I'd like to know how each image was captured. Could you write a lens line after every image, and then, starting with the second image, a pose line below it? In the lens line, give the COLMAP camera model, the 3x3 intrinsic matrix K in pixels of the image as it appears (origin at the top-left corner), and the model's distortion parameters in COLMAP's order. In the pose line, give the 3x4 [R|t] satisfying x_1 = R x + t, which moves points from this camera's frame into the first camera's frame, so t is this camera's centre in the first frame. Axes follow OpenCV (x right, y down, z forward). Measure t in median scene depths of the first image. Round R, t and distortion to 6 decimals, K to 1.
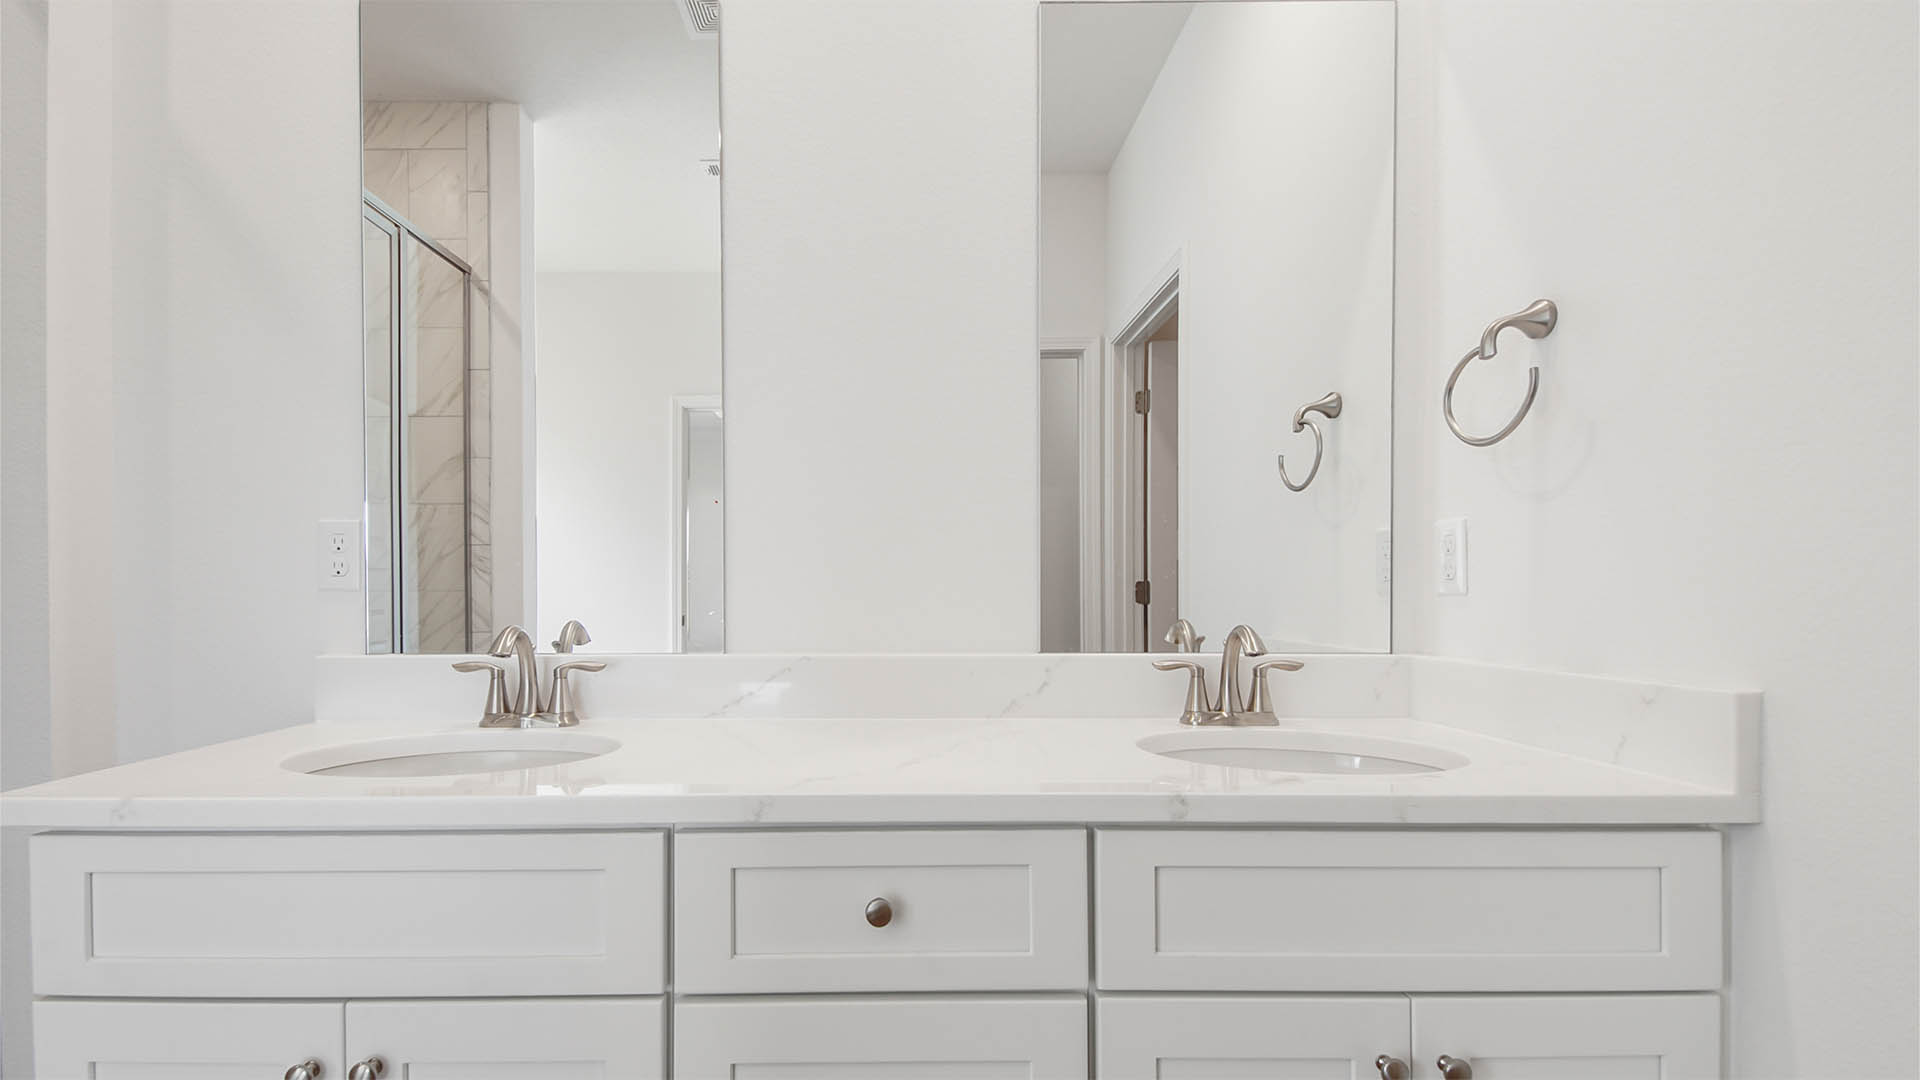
lens RADIAL K [[866.2, 0, 952.7], [0, 866.2, 613.0], [0, 0, 1]] dist [0.000157, -0.000324]
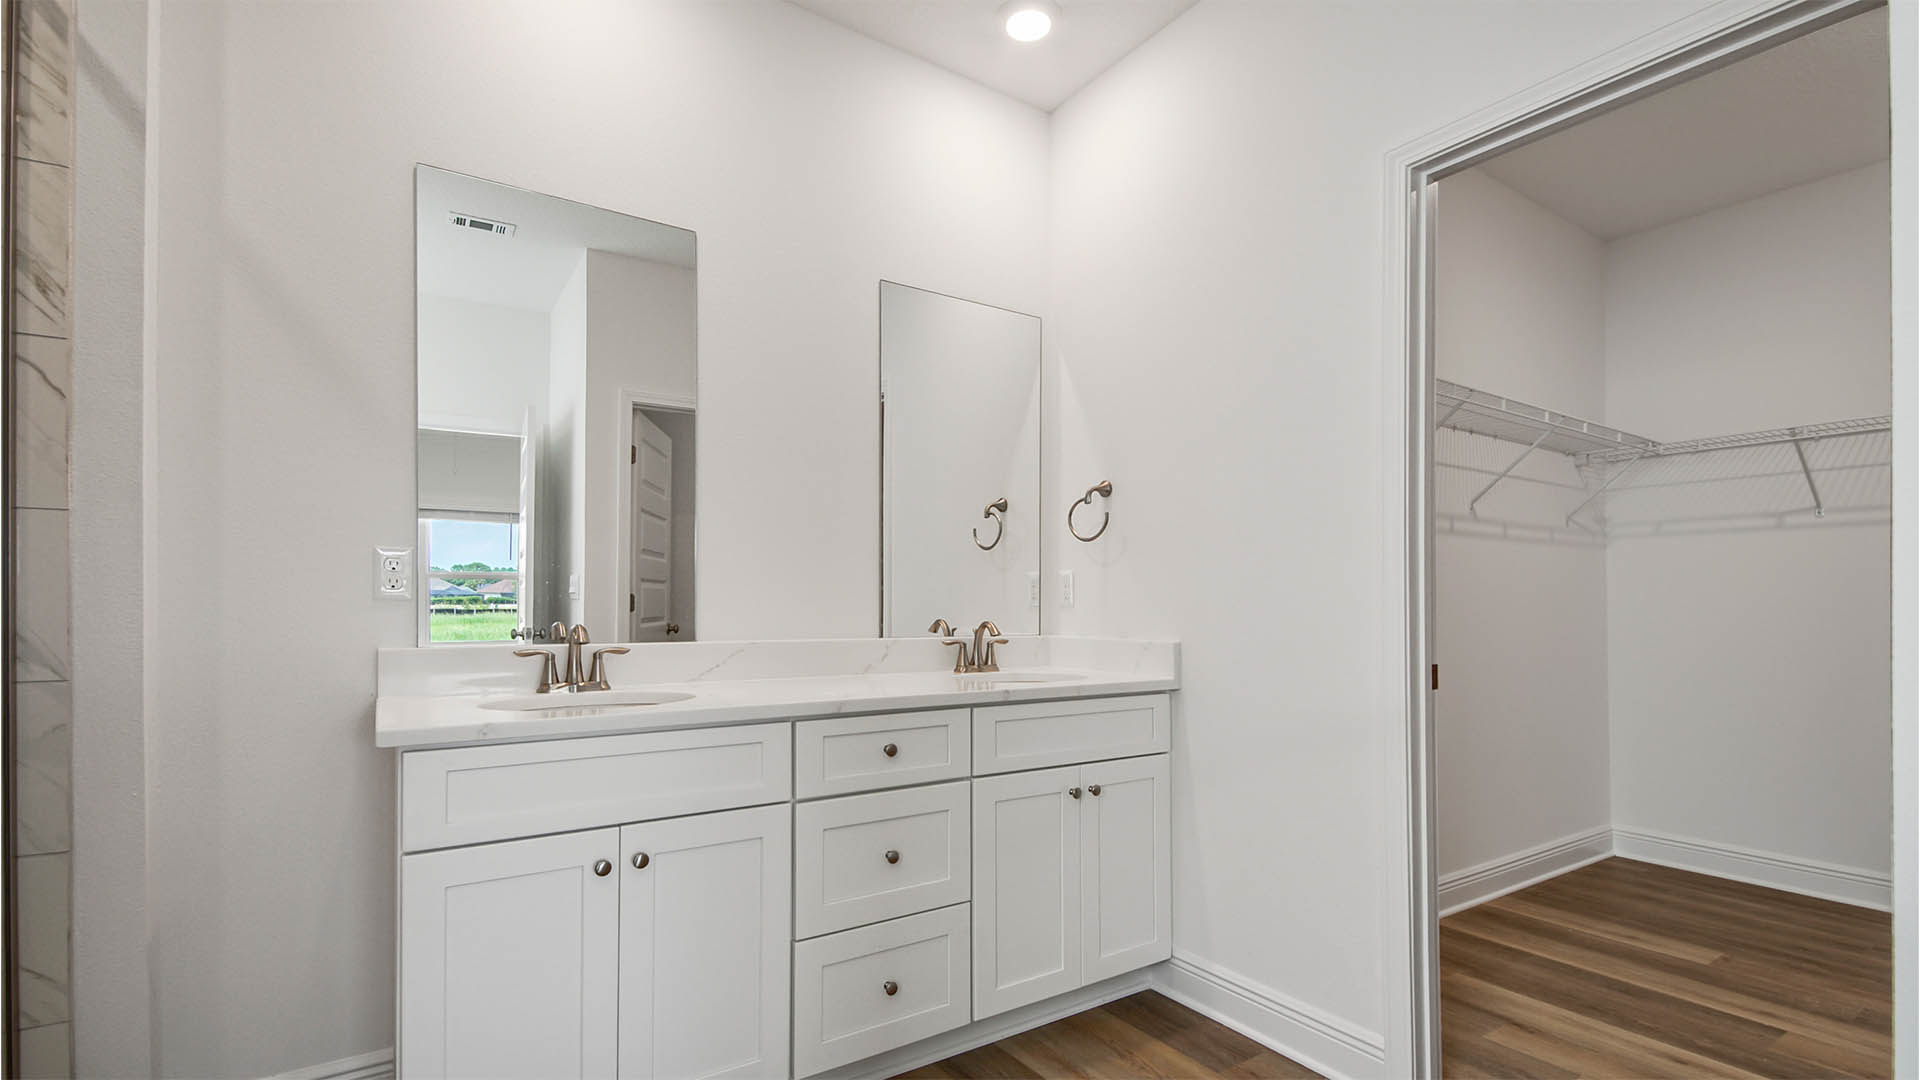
lens RADIAL K [[866.2, 0, 952.7], [0, 866.2, 613.0], [0, 0, 1]] dist [0.000157, -0.000324]
pose [[0.860986, -0.000948, 0.508627, -0.844116], [0.003736, 0.999983, -0.004461, 0.004169], [-0.508614, 0.005741, 0.860975, -0.779675]]
